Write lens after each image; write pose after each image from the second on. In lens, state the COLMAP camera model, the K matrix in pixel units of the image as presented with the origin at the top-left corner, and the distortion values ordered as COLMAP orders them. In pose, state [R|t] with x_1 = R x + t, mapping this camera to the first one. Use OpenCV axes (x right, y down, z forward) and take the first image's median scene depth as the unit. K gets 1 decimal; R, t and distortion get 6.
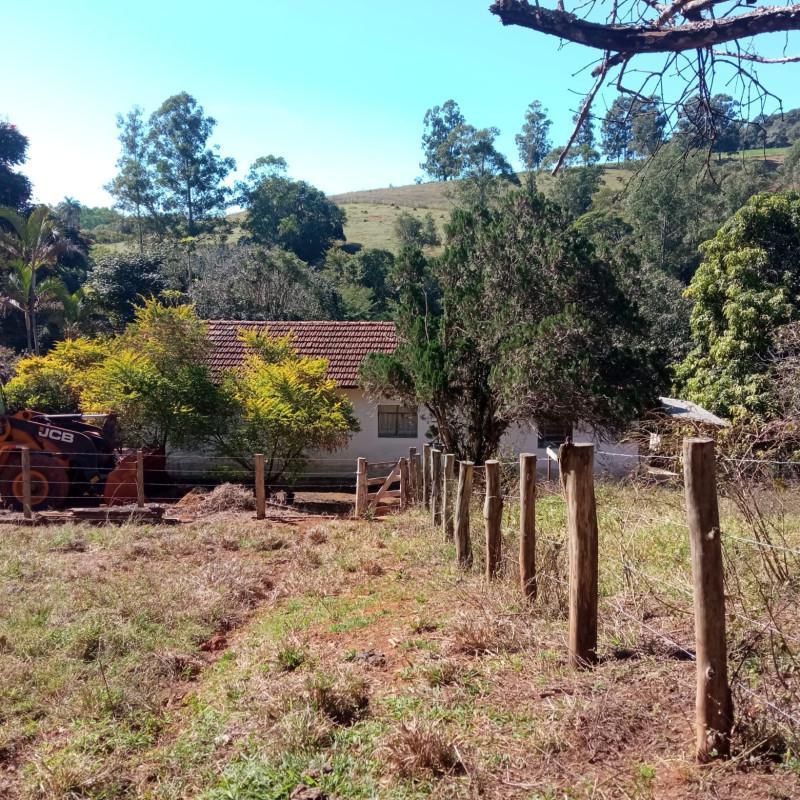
lens RADIAL K [[879.6, 0, 396.2], [0, 879.6, 408.3], [0, 0, 1]] dist [0.108731, -0.191862]
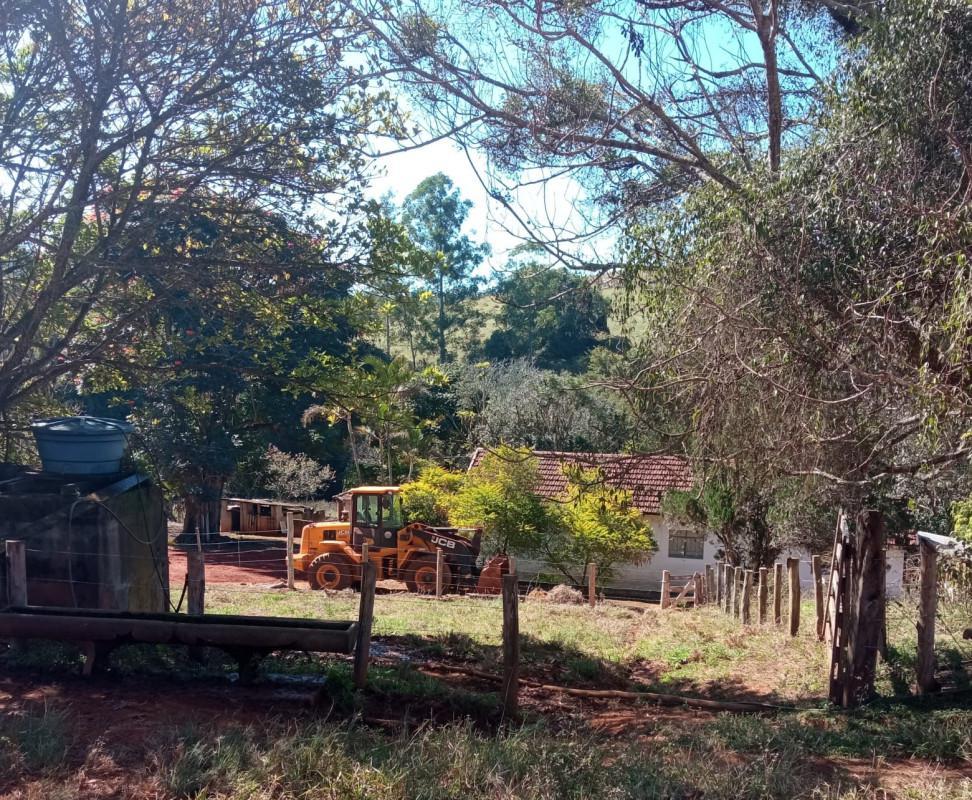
lens RADIAL K [[1037.0, 0, 487.6], [0, 1037.0, 488.6], [0, 0, 1]] dist [0.057229, -0.002585]
pose [[0.985966, 0.040449, -0.161970, -0.036589], [-0.045801, 0.998517, -0.029445, -0.006182], [0.160539, 0.036450, 0.986356, -0.396606]]
